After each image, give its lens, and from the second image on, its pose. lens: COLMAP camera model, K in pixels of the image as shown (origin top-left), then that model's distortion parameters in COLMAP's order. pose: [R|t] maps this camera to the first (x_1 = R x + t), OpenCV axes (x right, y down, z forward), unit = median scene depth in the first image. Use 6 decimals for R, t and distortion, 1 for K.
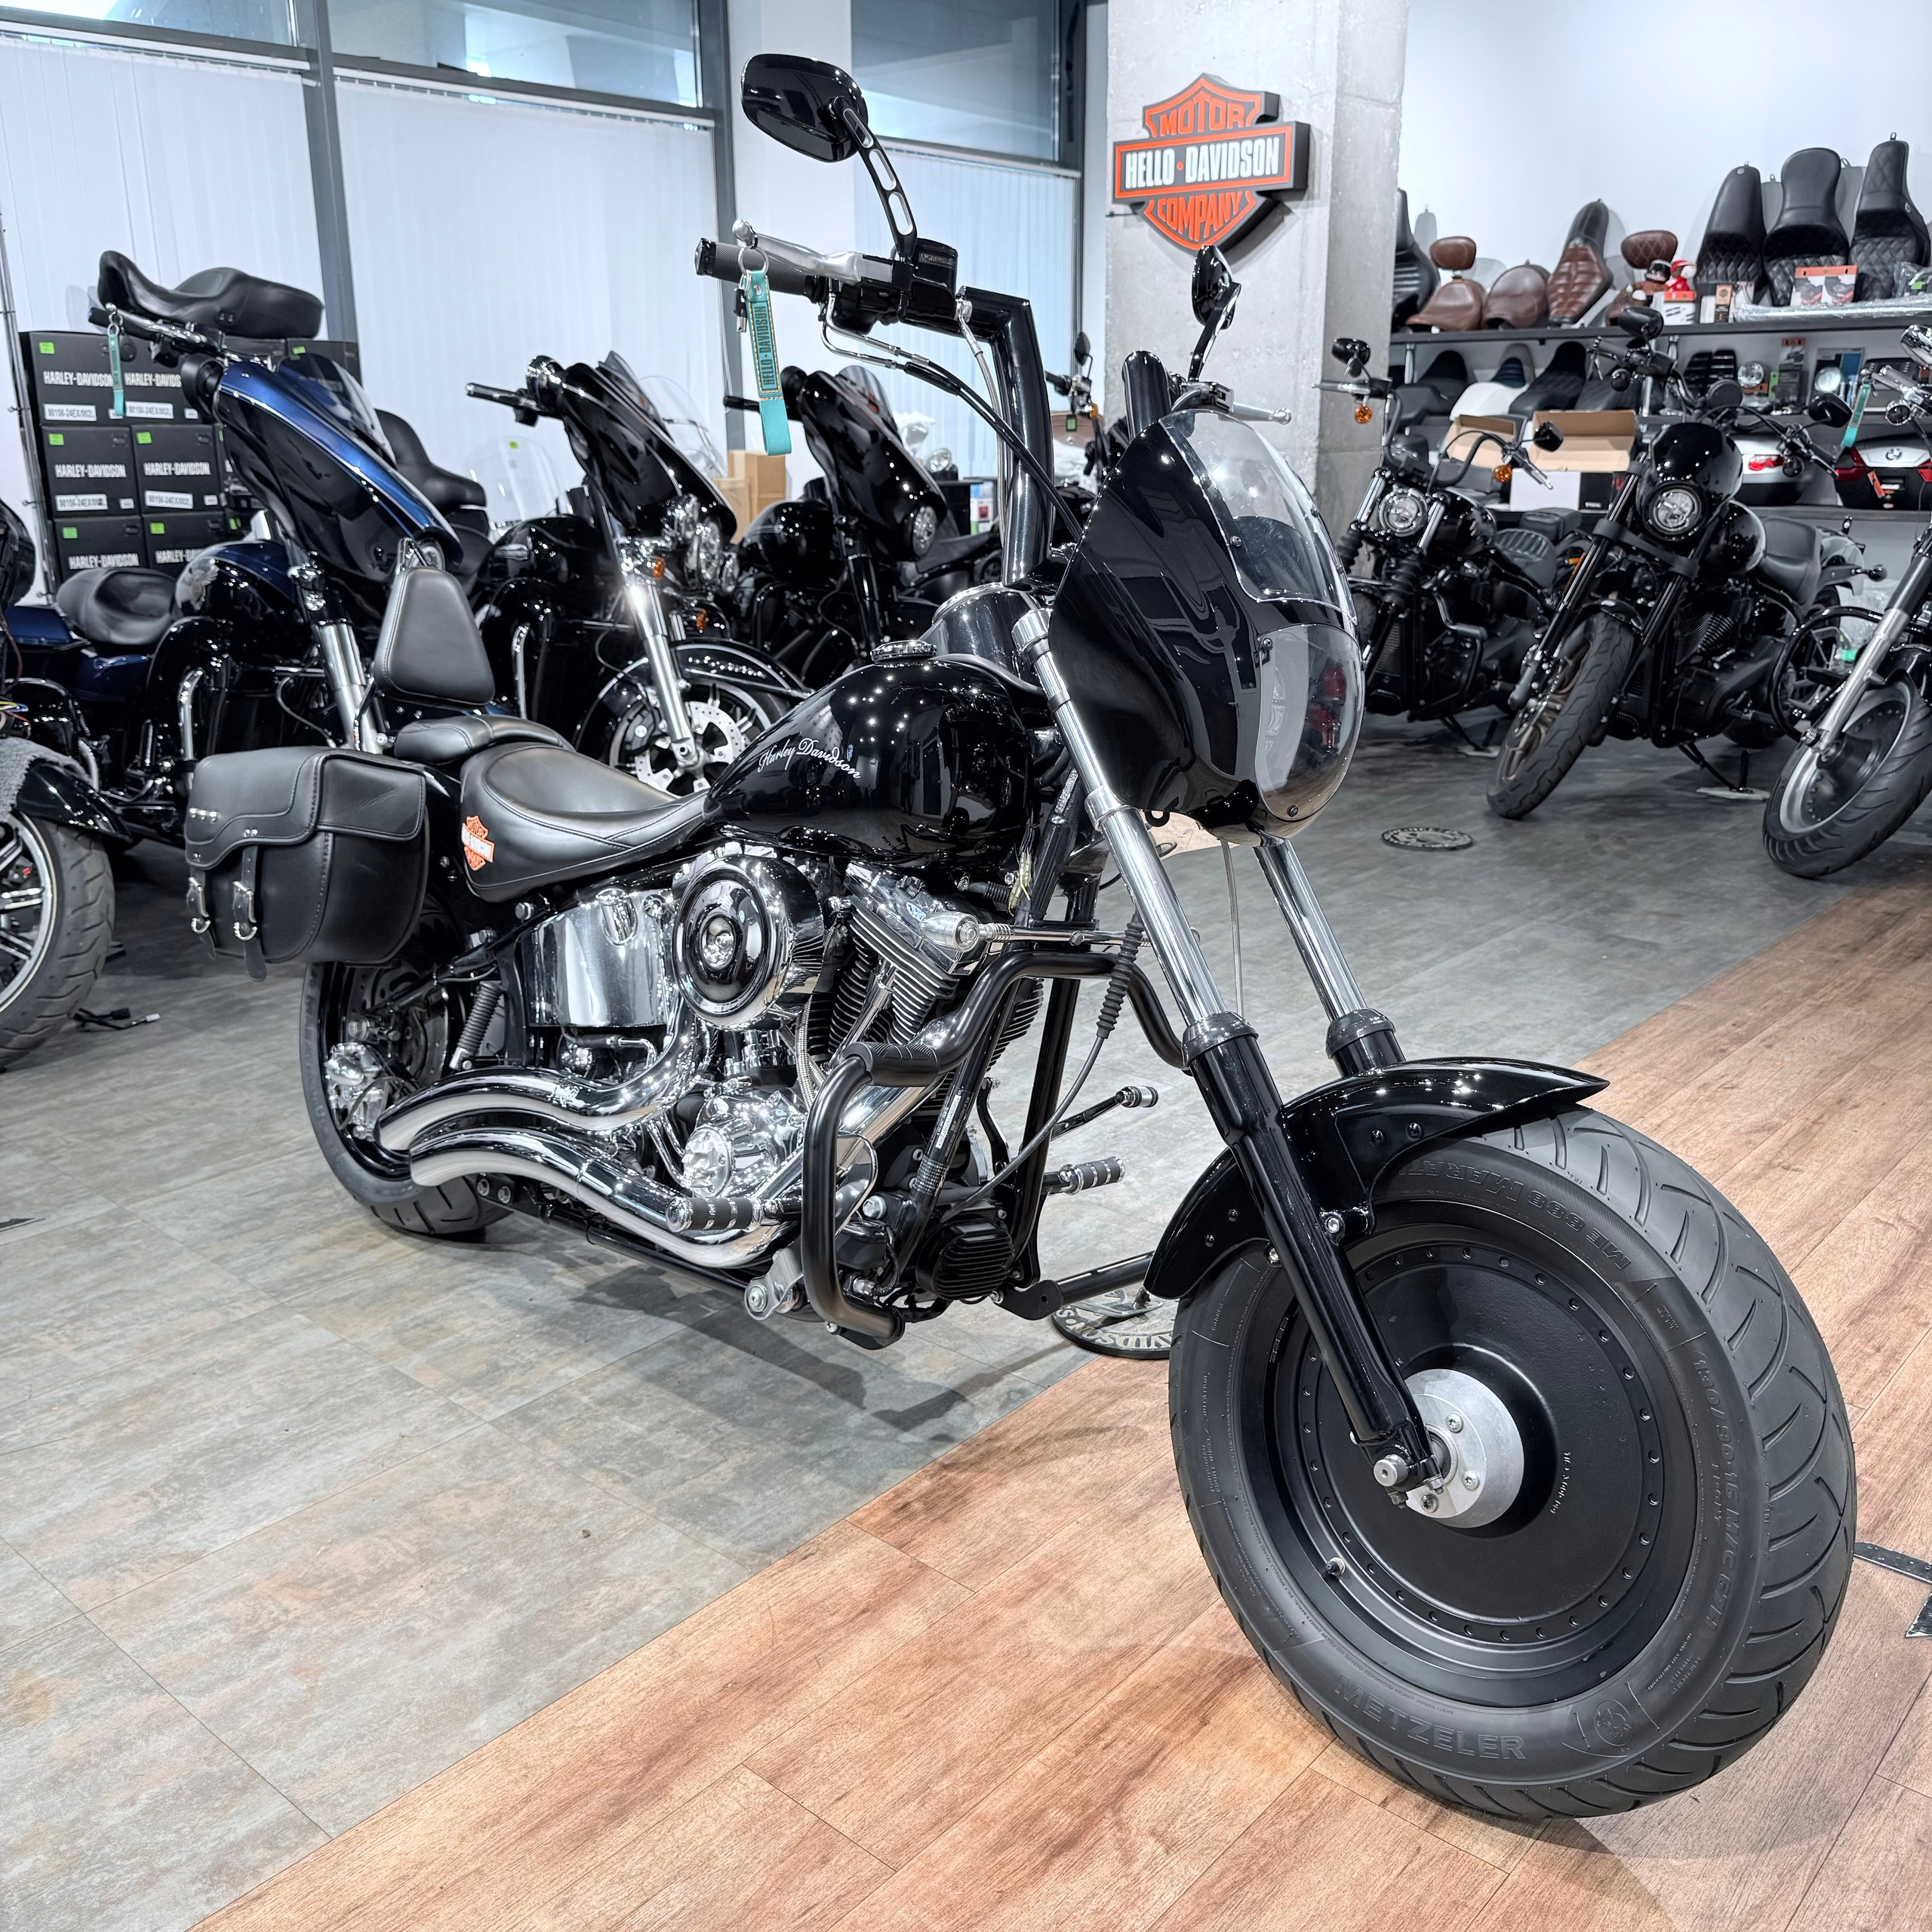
lens RADIAL K [[1847.7, 0, 962.5], [0, 1847.7, 908.6], [0, 0, 1]] dist [0.068813, -0.119810]
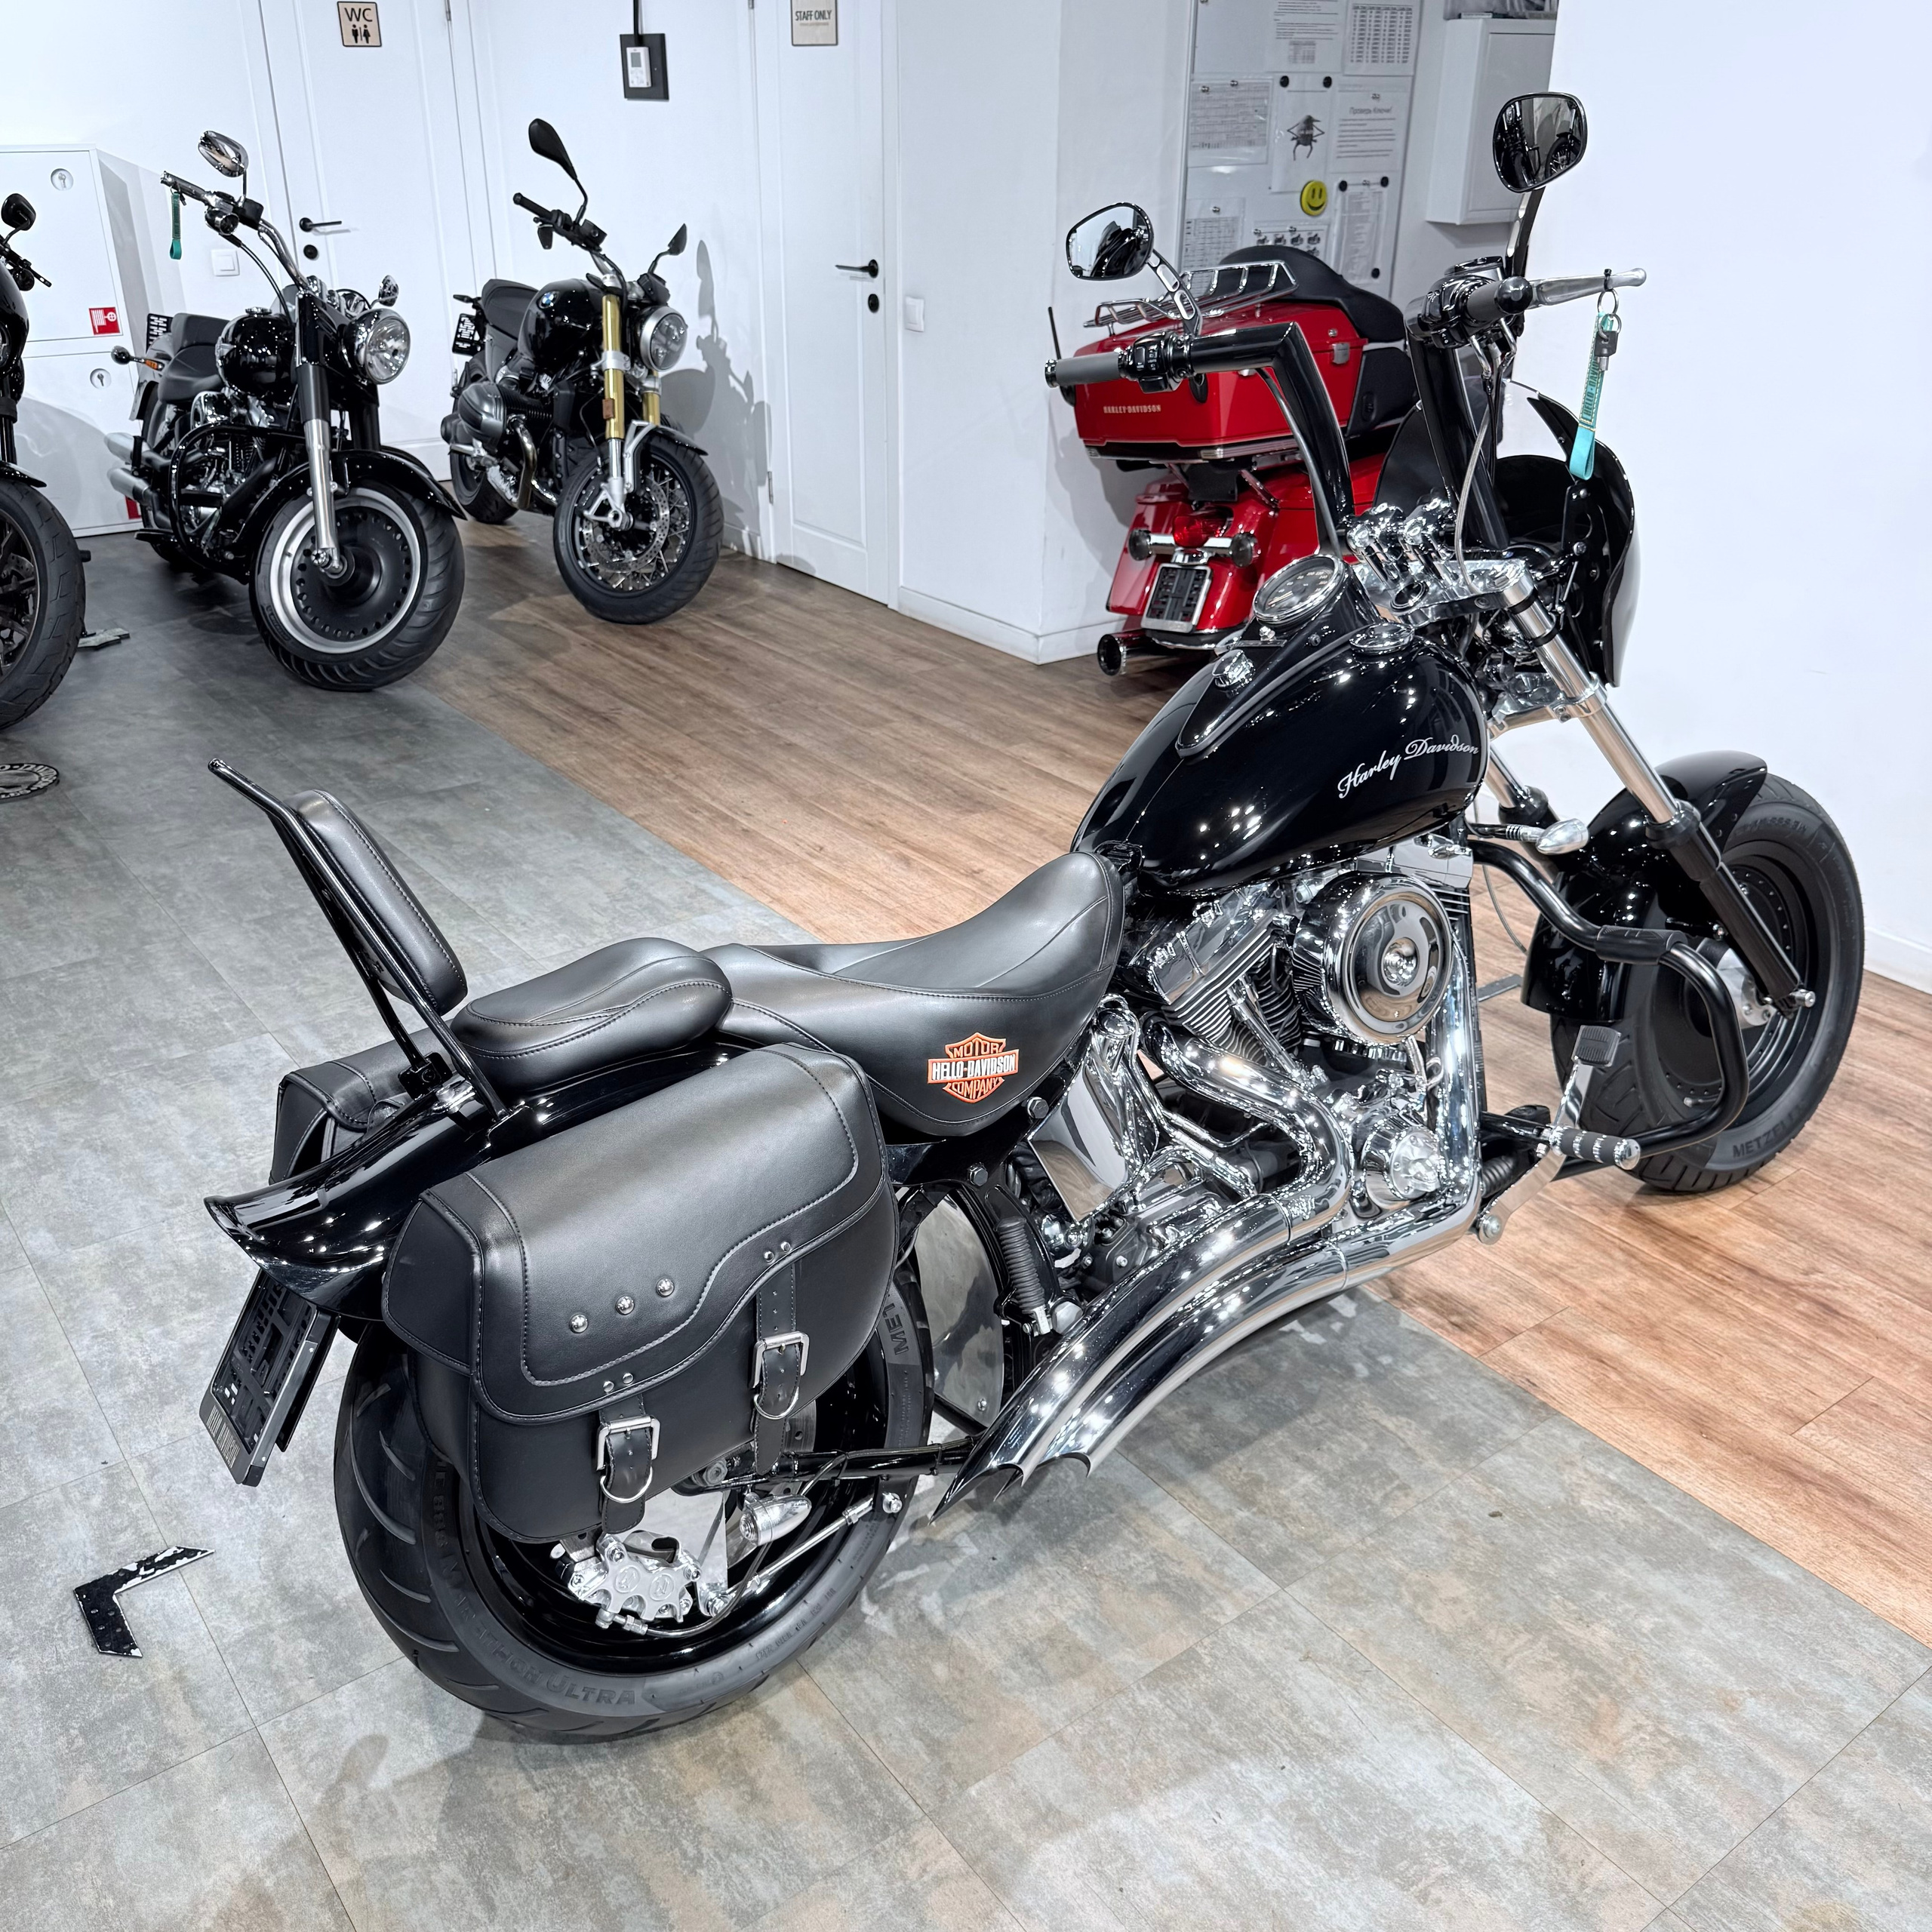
lens RADIAL K [[1823.7, 0, 954.4], [0, 1823.7, 963.7], [0, 0, 1]] dist [0.021384, -0.043765]
pose [[0.196302, -0.417633, 0.887157, -1.014769], [0.241657, 0.897459, 0.369011, -0.392863], [-0.950299, 0.141950, 0.277097, 0.915781]]
